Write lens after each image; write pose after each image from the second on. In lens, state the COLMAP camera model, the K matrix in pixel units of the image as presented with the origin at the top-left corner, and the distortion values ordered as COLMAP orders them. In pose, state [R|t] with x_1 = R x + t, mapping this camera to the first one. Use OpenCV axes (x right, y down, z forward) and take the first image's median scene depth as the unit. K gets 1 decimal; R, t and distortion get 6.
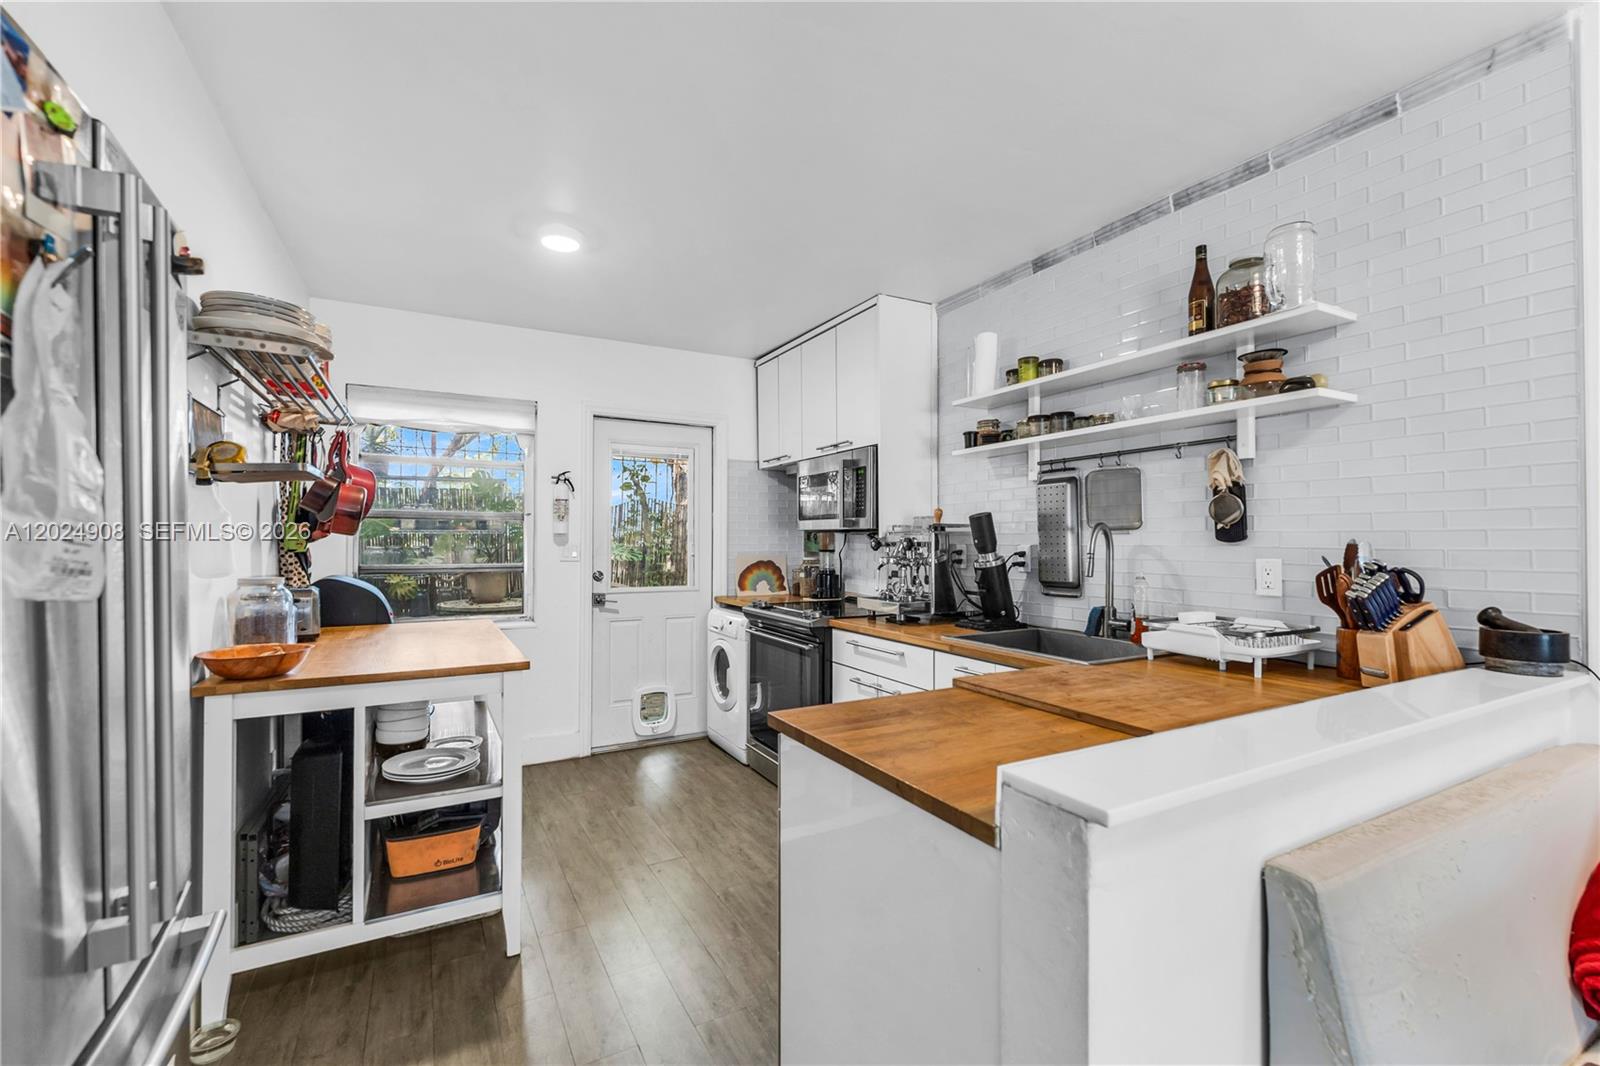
lens RADIAL K [[668.9, 0, 792.2], [0, 668.9, 535.4], [0, 0, 1]] dist [0.000055, -0.000157]
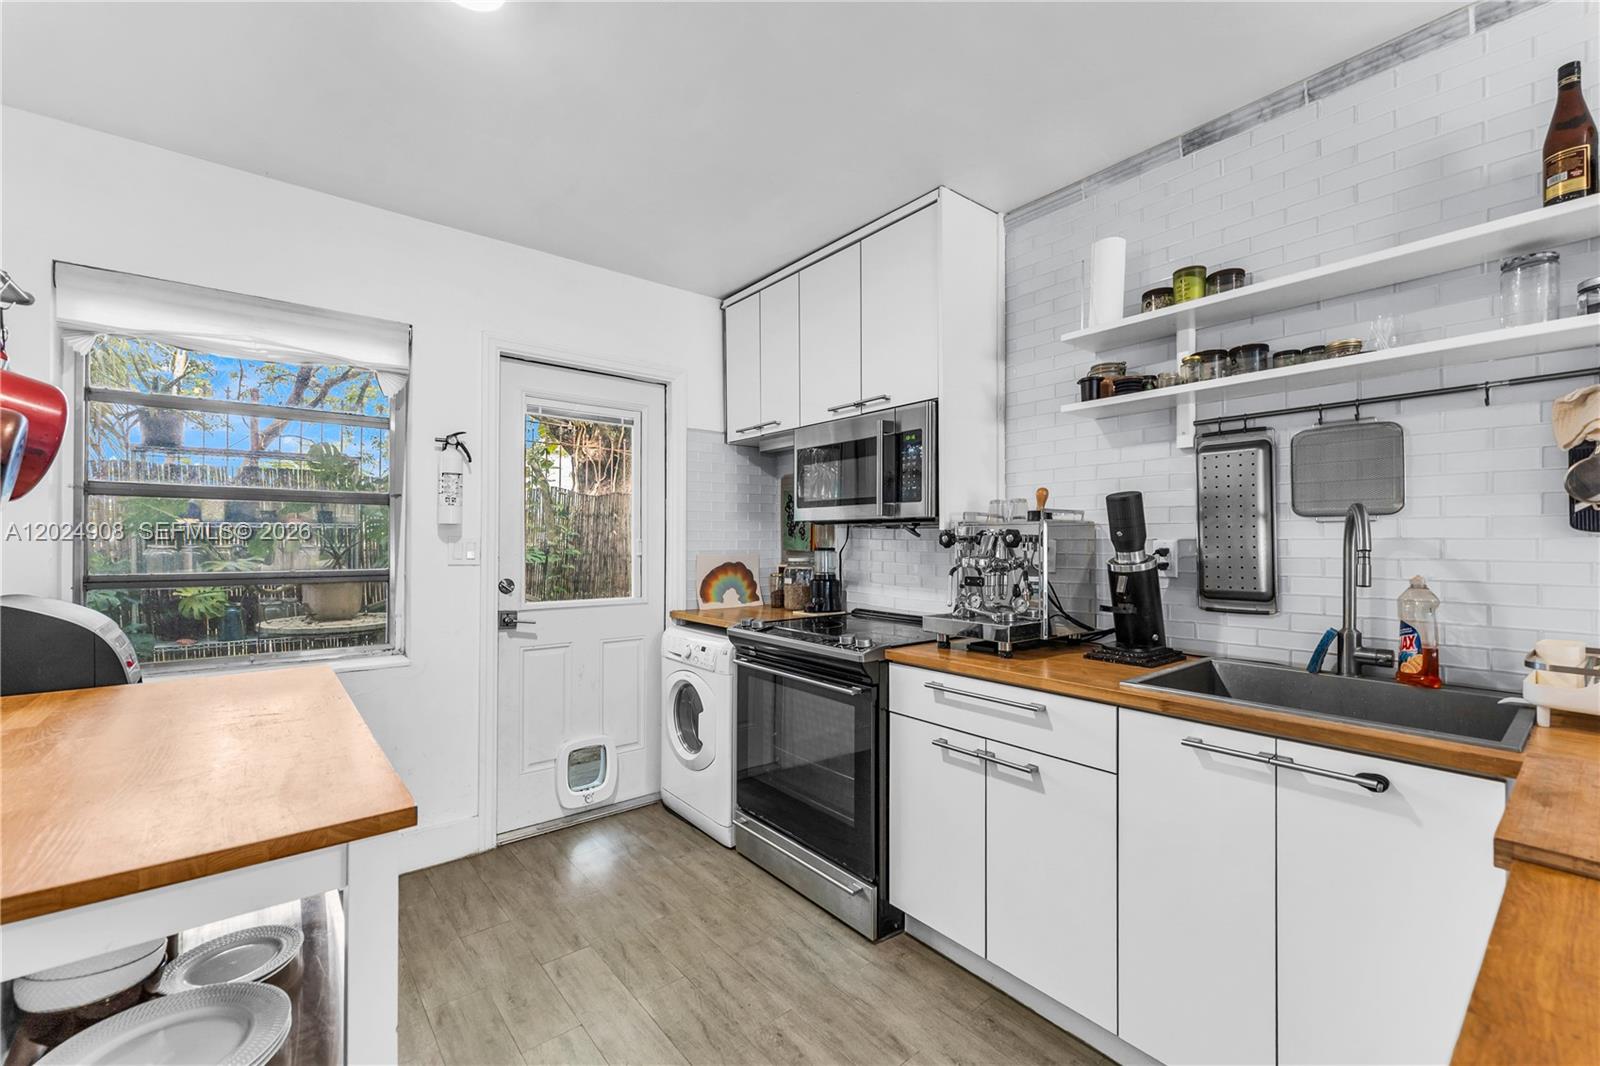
lens RADIAL K [[650.6, 0, 796.8], [0, 650.6, 537.9], [0, 0, 1]] dist [0.001995, -0.001346]
pose [[0.983267, 0.001593, 0.182165, -0.169639], [-0.002030, 0.999996, 0.002209, 0.012577], [-0.182161, -0.002541, 0.983265, 0.406015]]
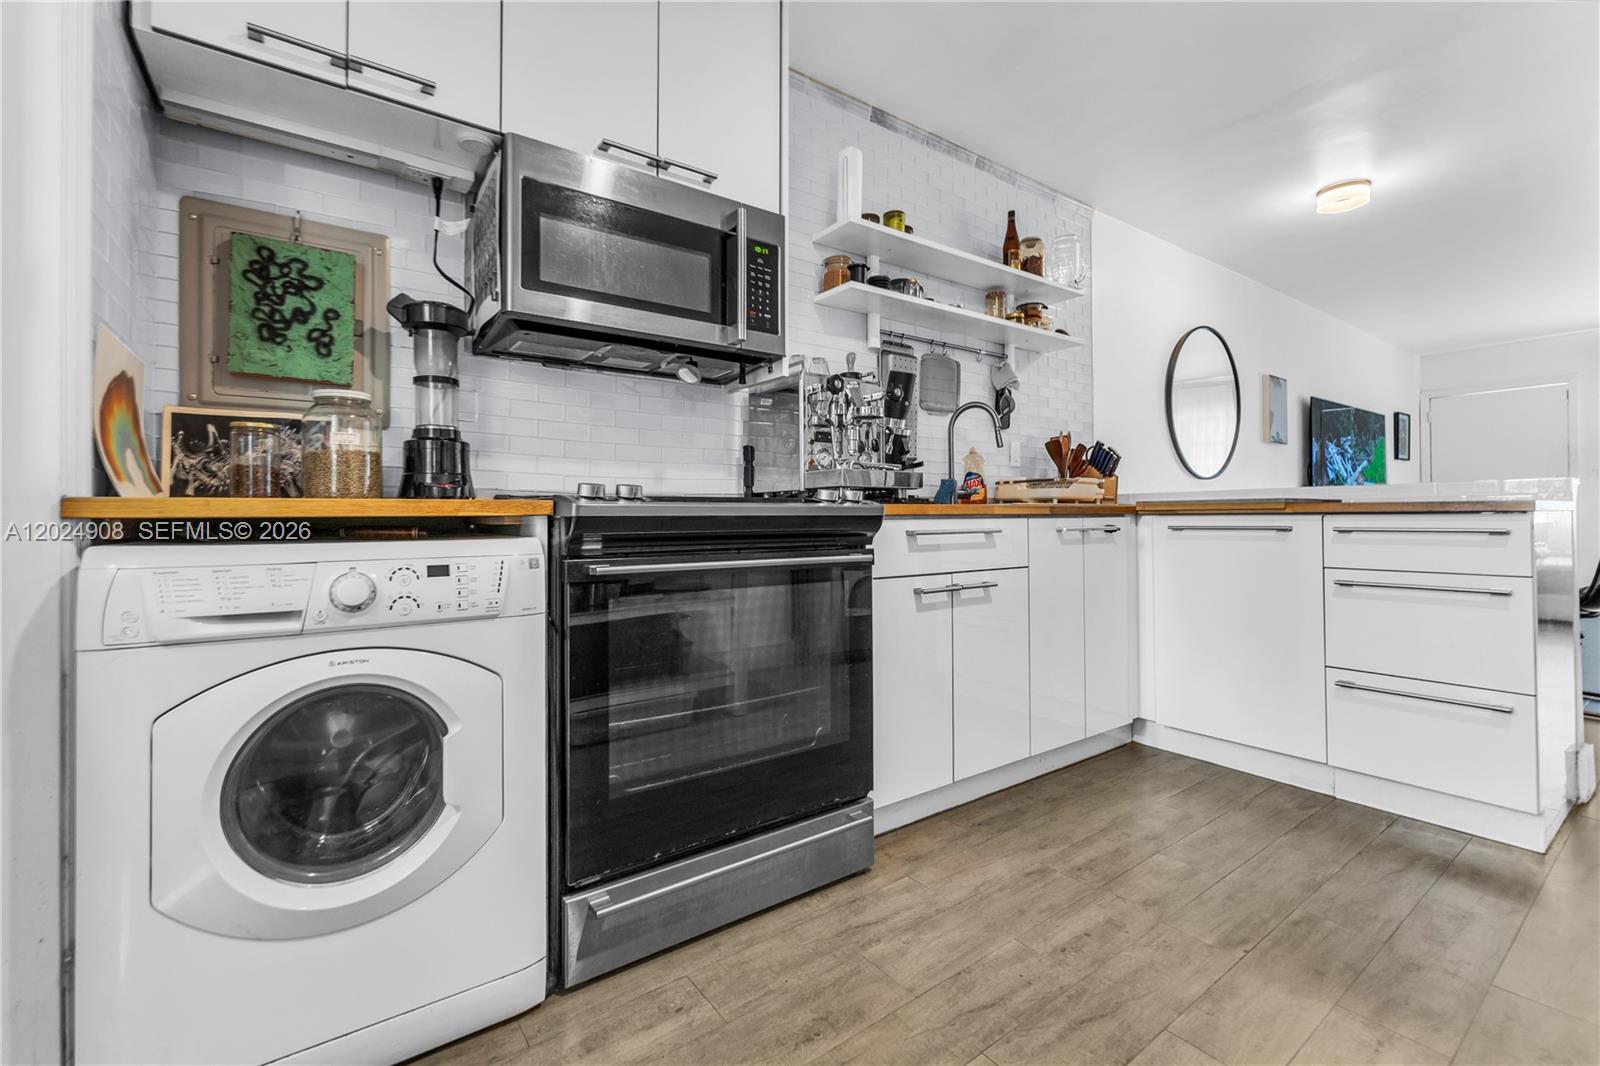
lens RADIAL K [[668.9, 0, 781.7], [0, 668.9, 510.9], [0, 0, 1]] dist [0.000055, -0.000157]
pose [[-0.106188, 0.009159, 0.994304, -0.538451], [-0.002803, 0.999951, -0.009510, 0.151673], [-0.994342, -0.003797, -0.106157, 1.241817]]
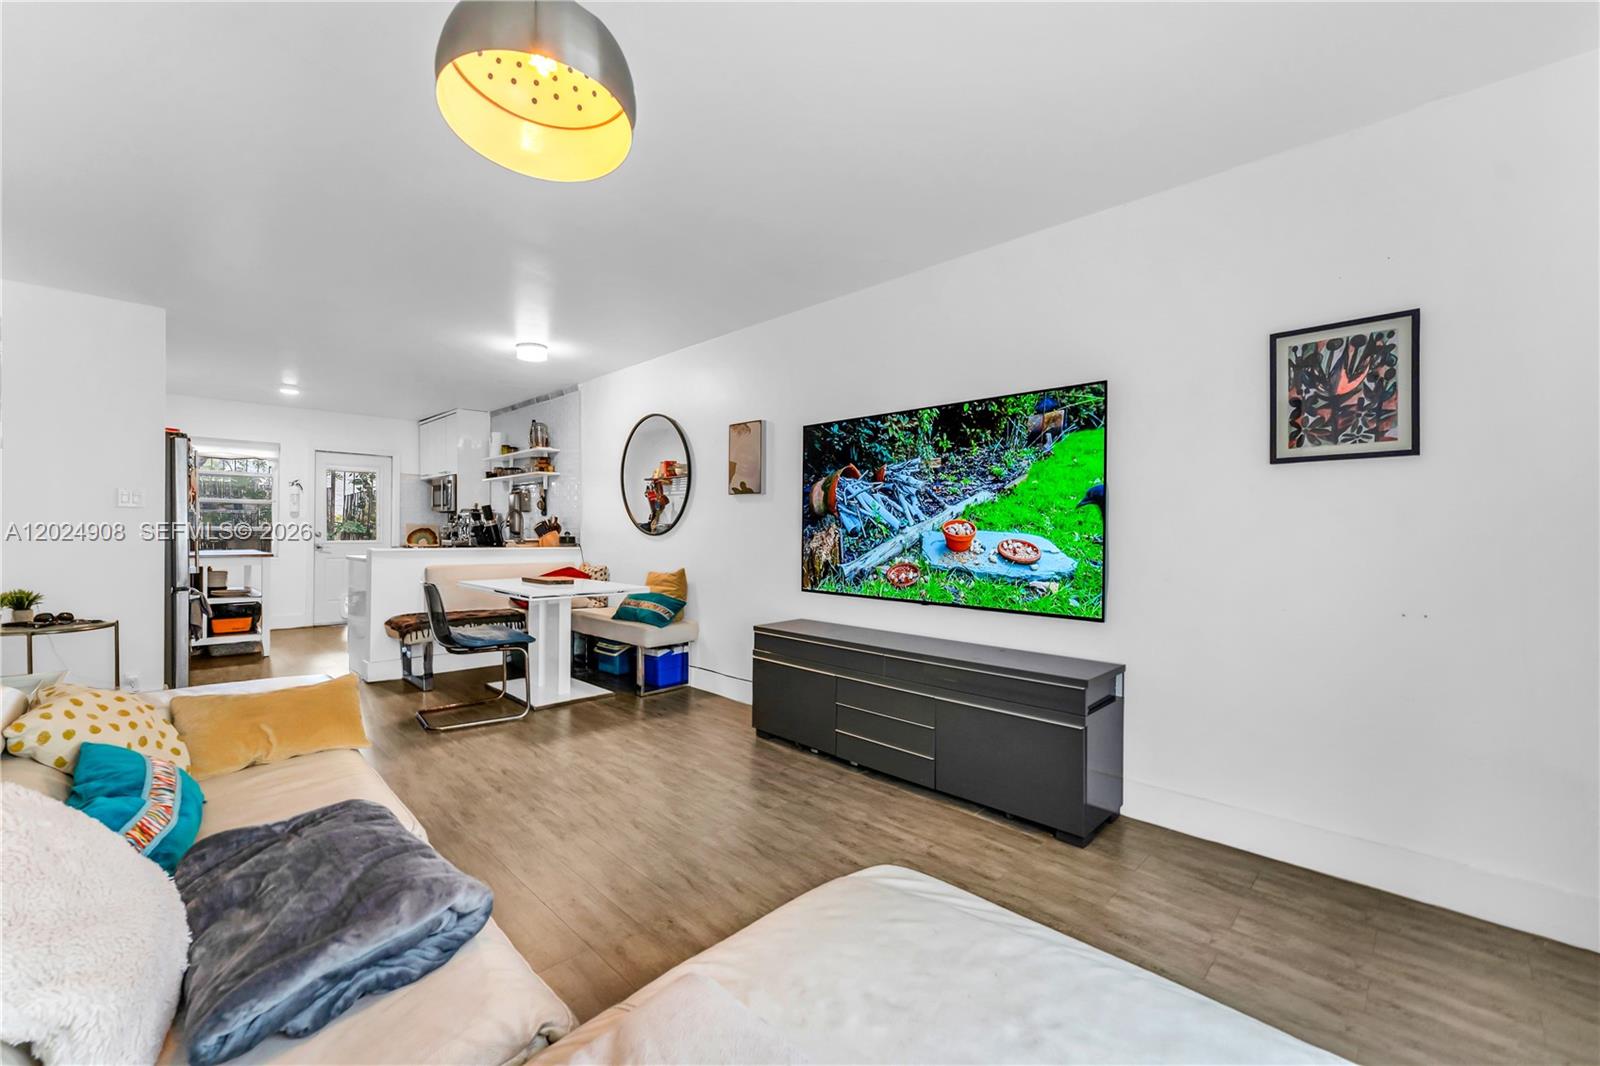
lens RADIAL K [[650.6, 0, 796.5], [0, 650.6, 530.0], [0, 0, 1]] dist [0.001995, -0.001346]
pose [[0.956991, 0.005713, 0.290062, 0.694412], [-0.008503, 0.999929, 0.008362, 0.030850], [-0.289994, -0.010469, 0.956971, -1.710064]]
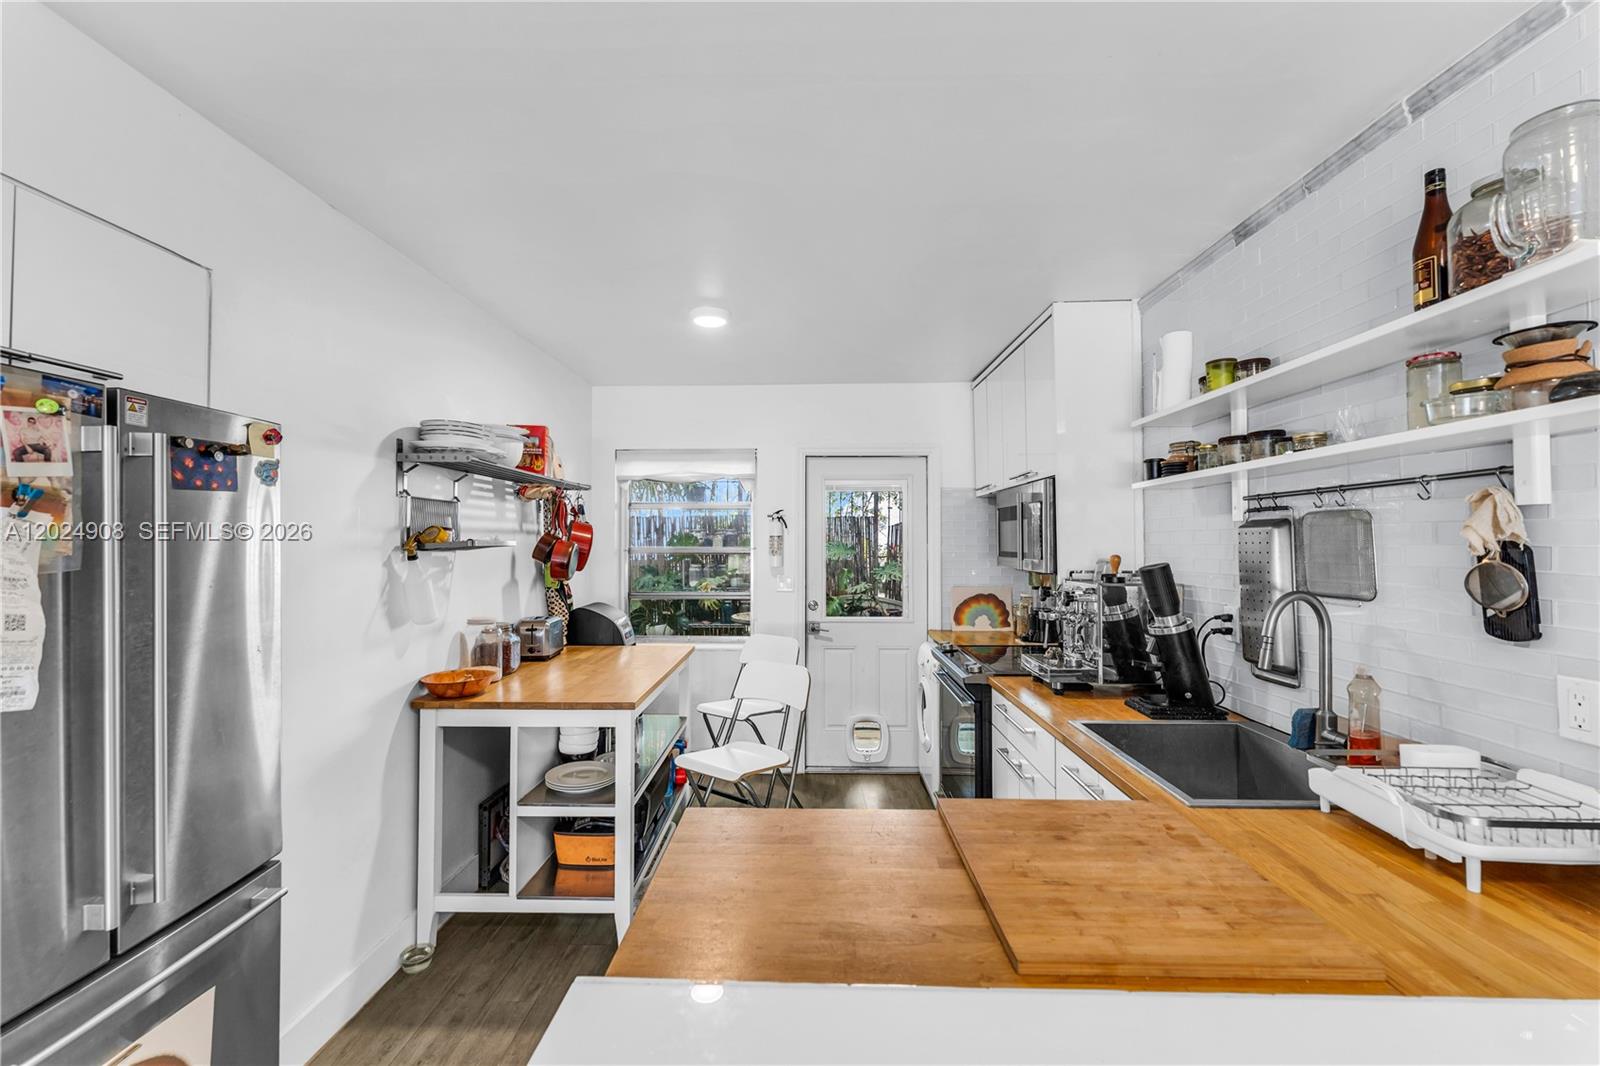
lens RADIAL K [[650.6, 0, 794.3], [0, 650.6, 527.7], [0, 0, 1]] dist [0.001995, -0.001346]
pose [[0.864442, -0.014579, -0.502522, 0.301383], [0.007203, 0.999836, -0.016616, -0.067116], [0.502682, 0.010744, 0.864405, 0.123873]]
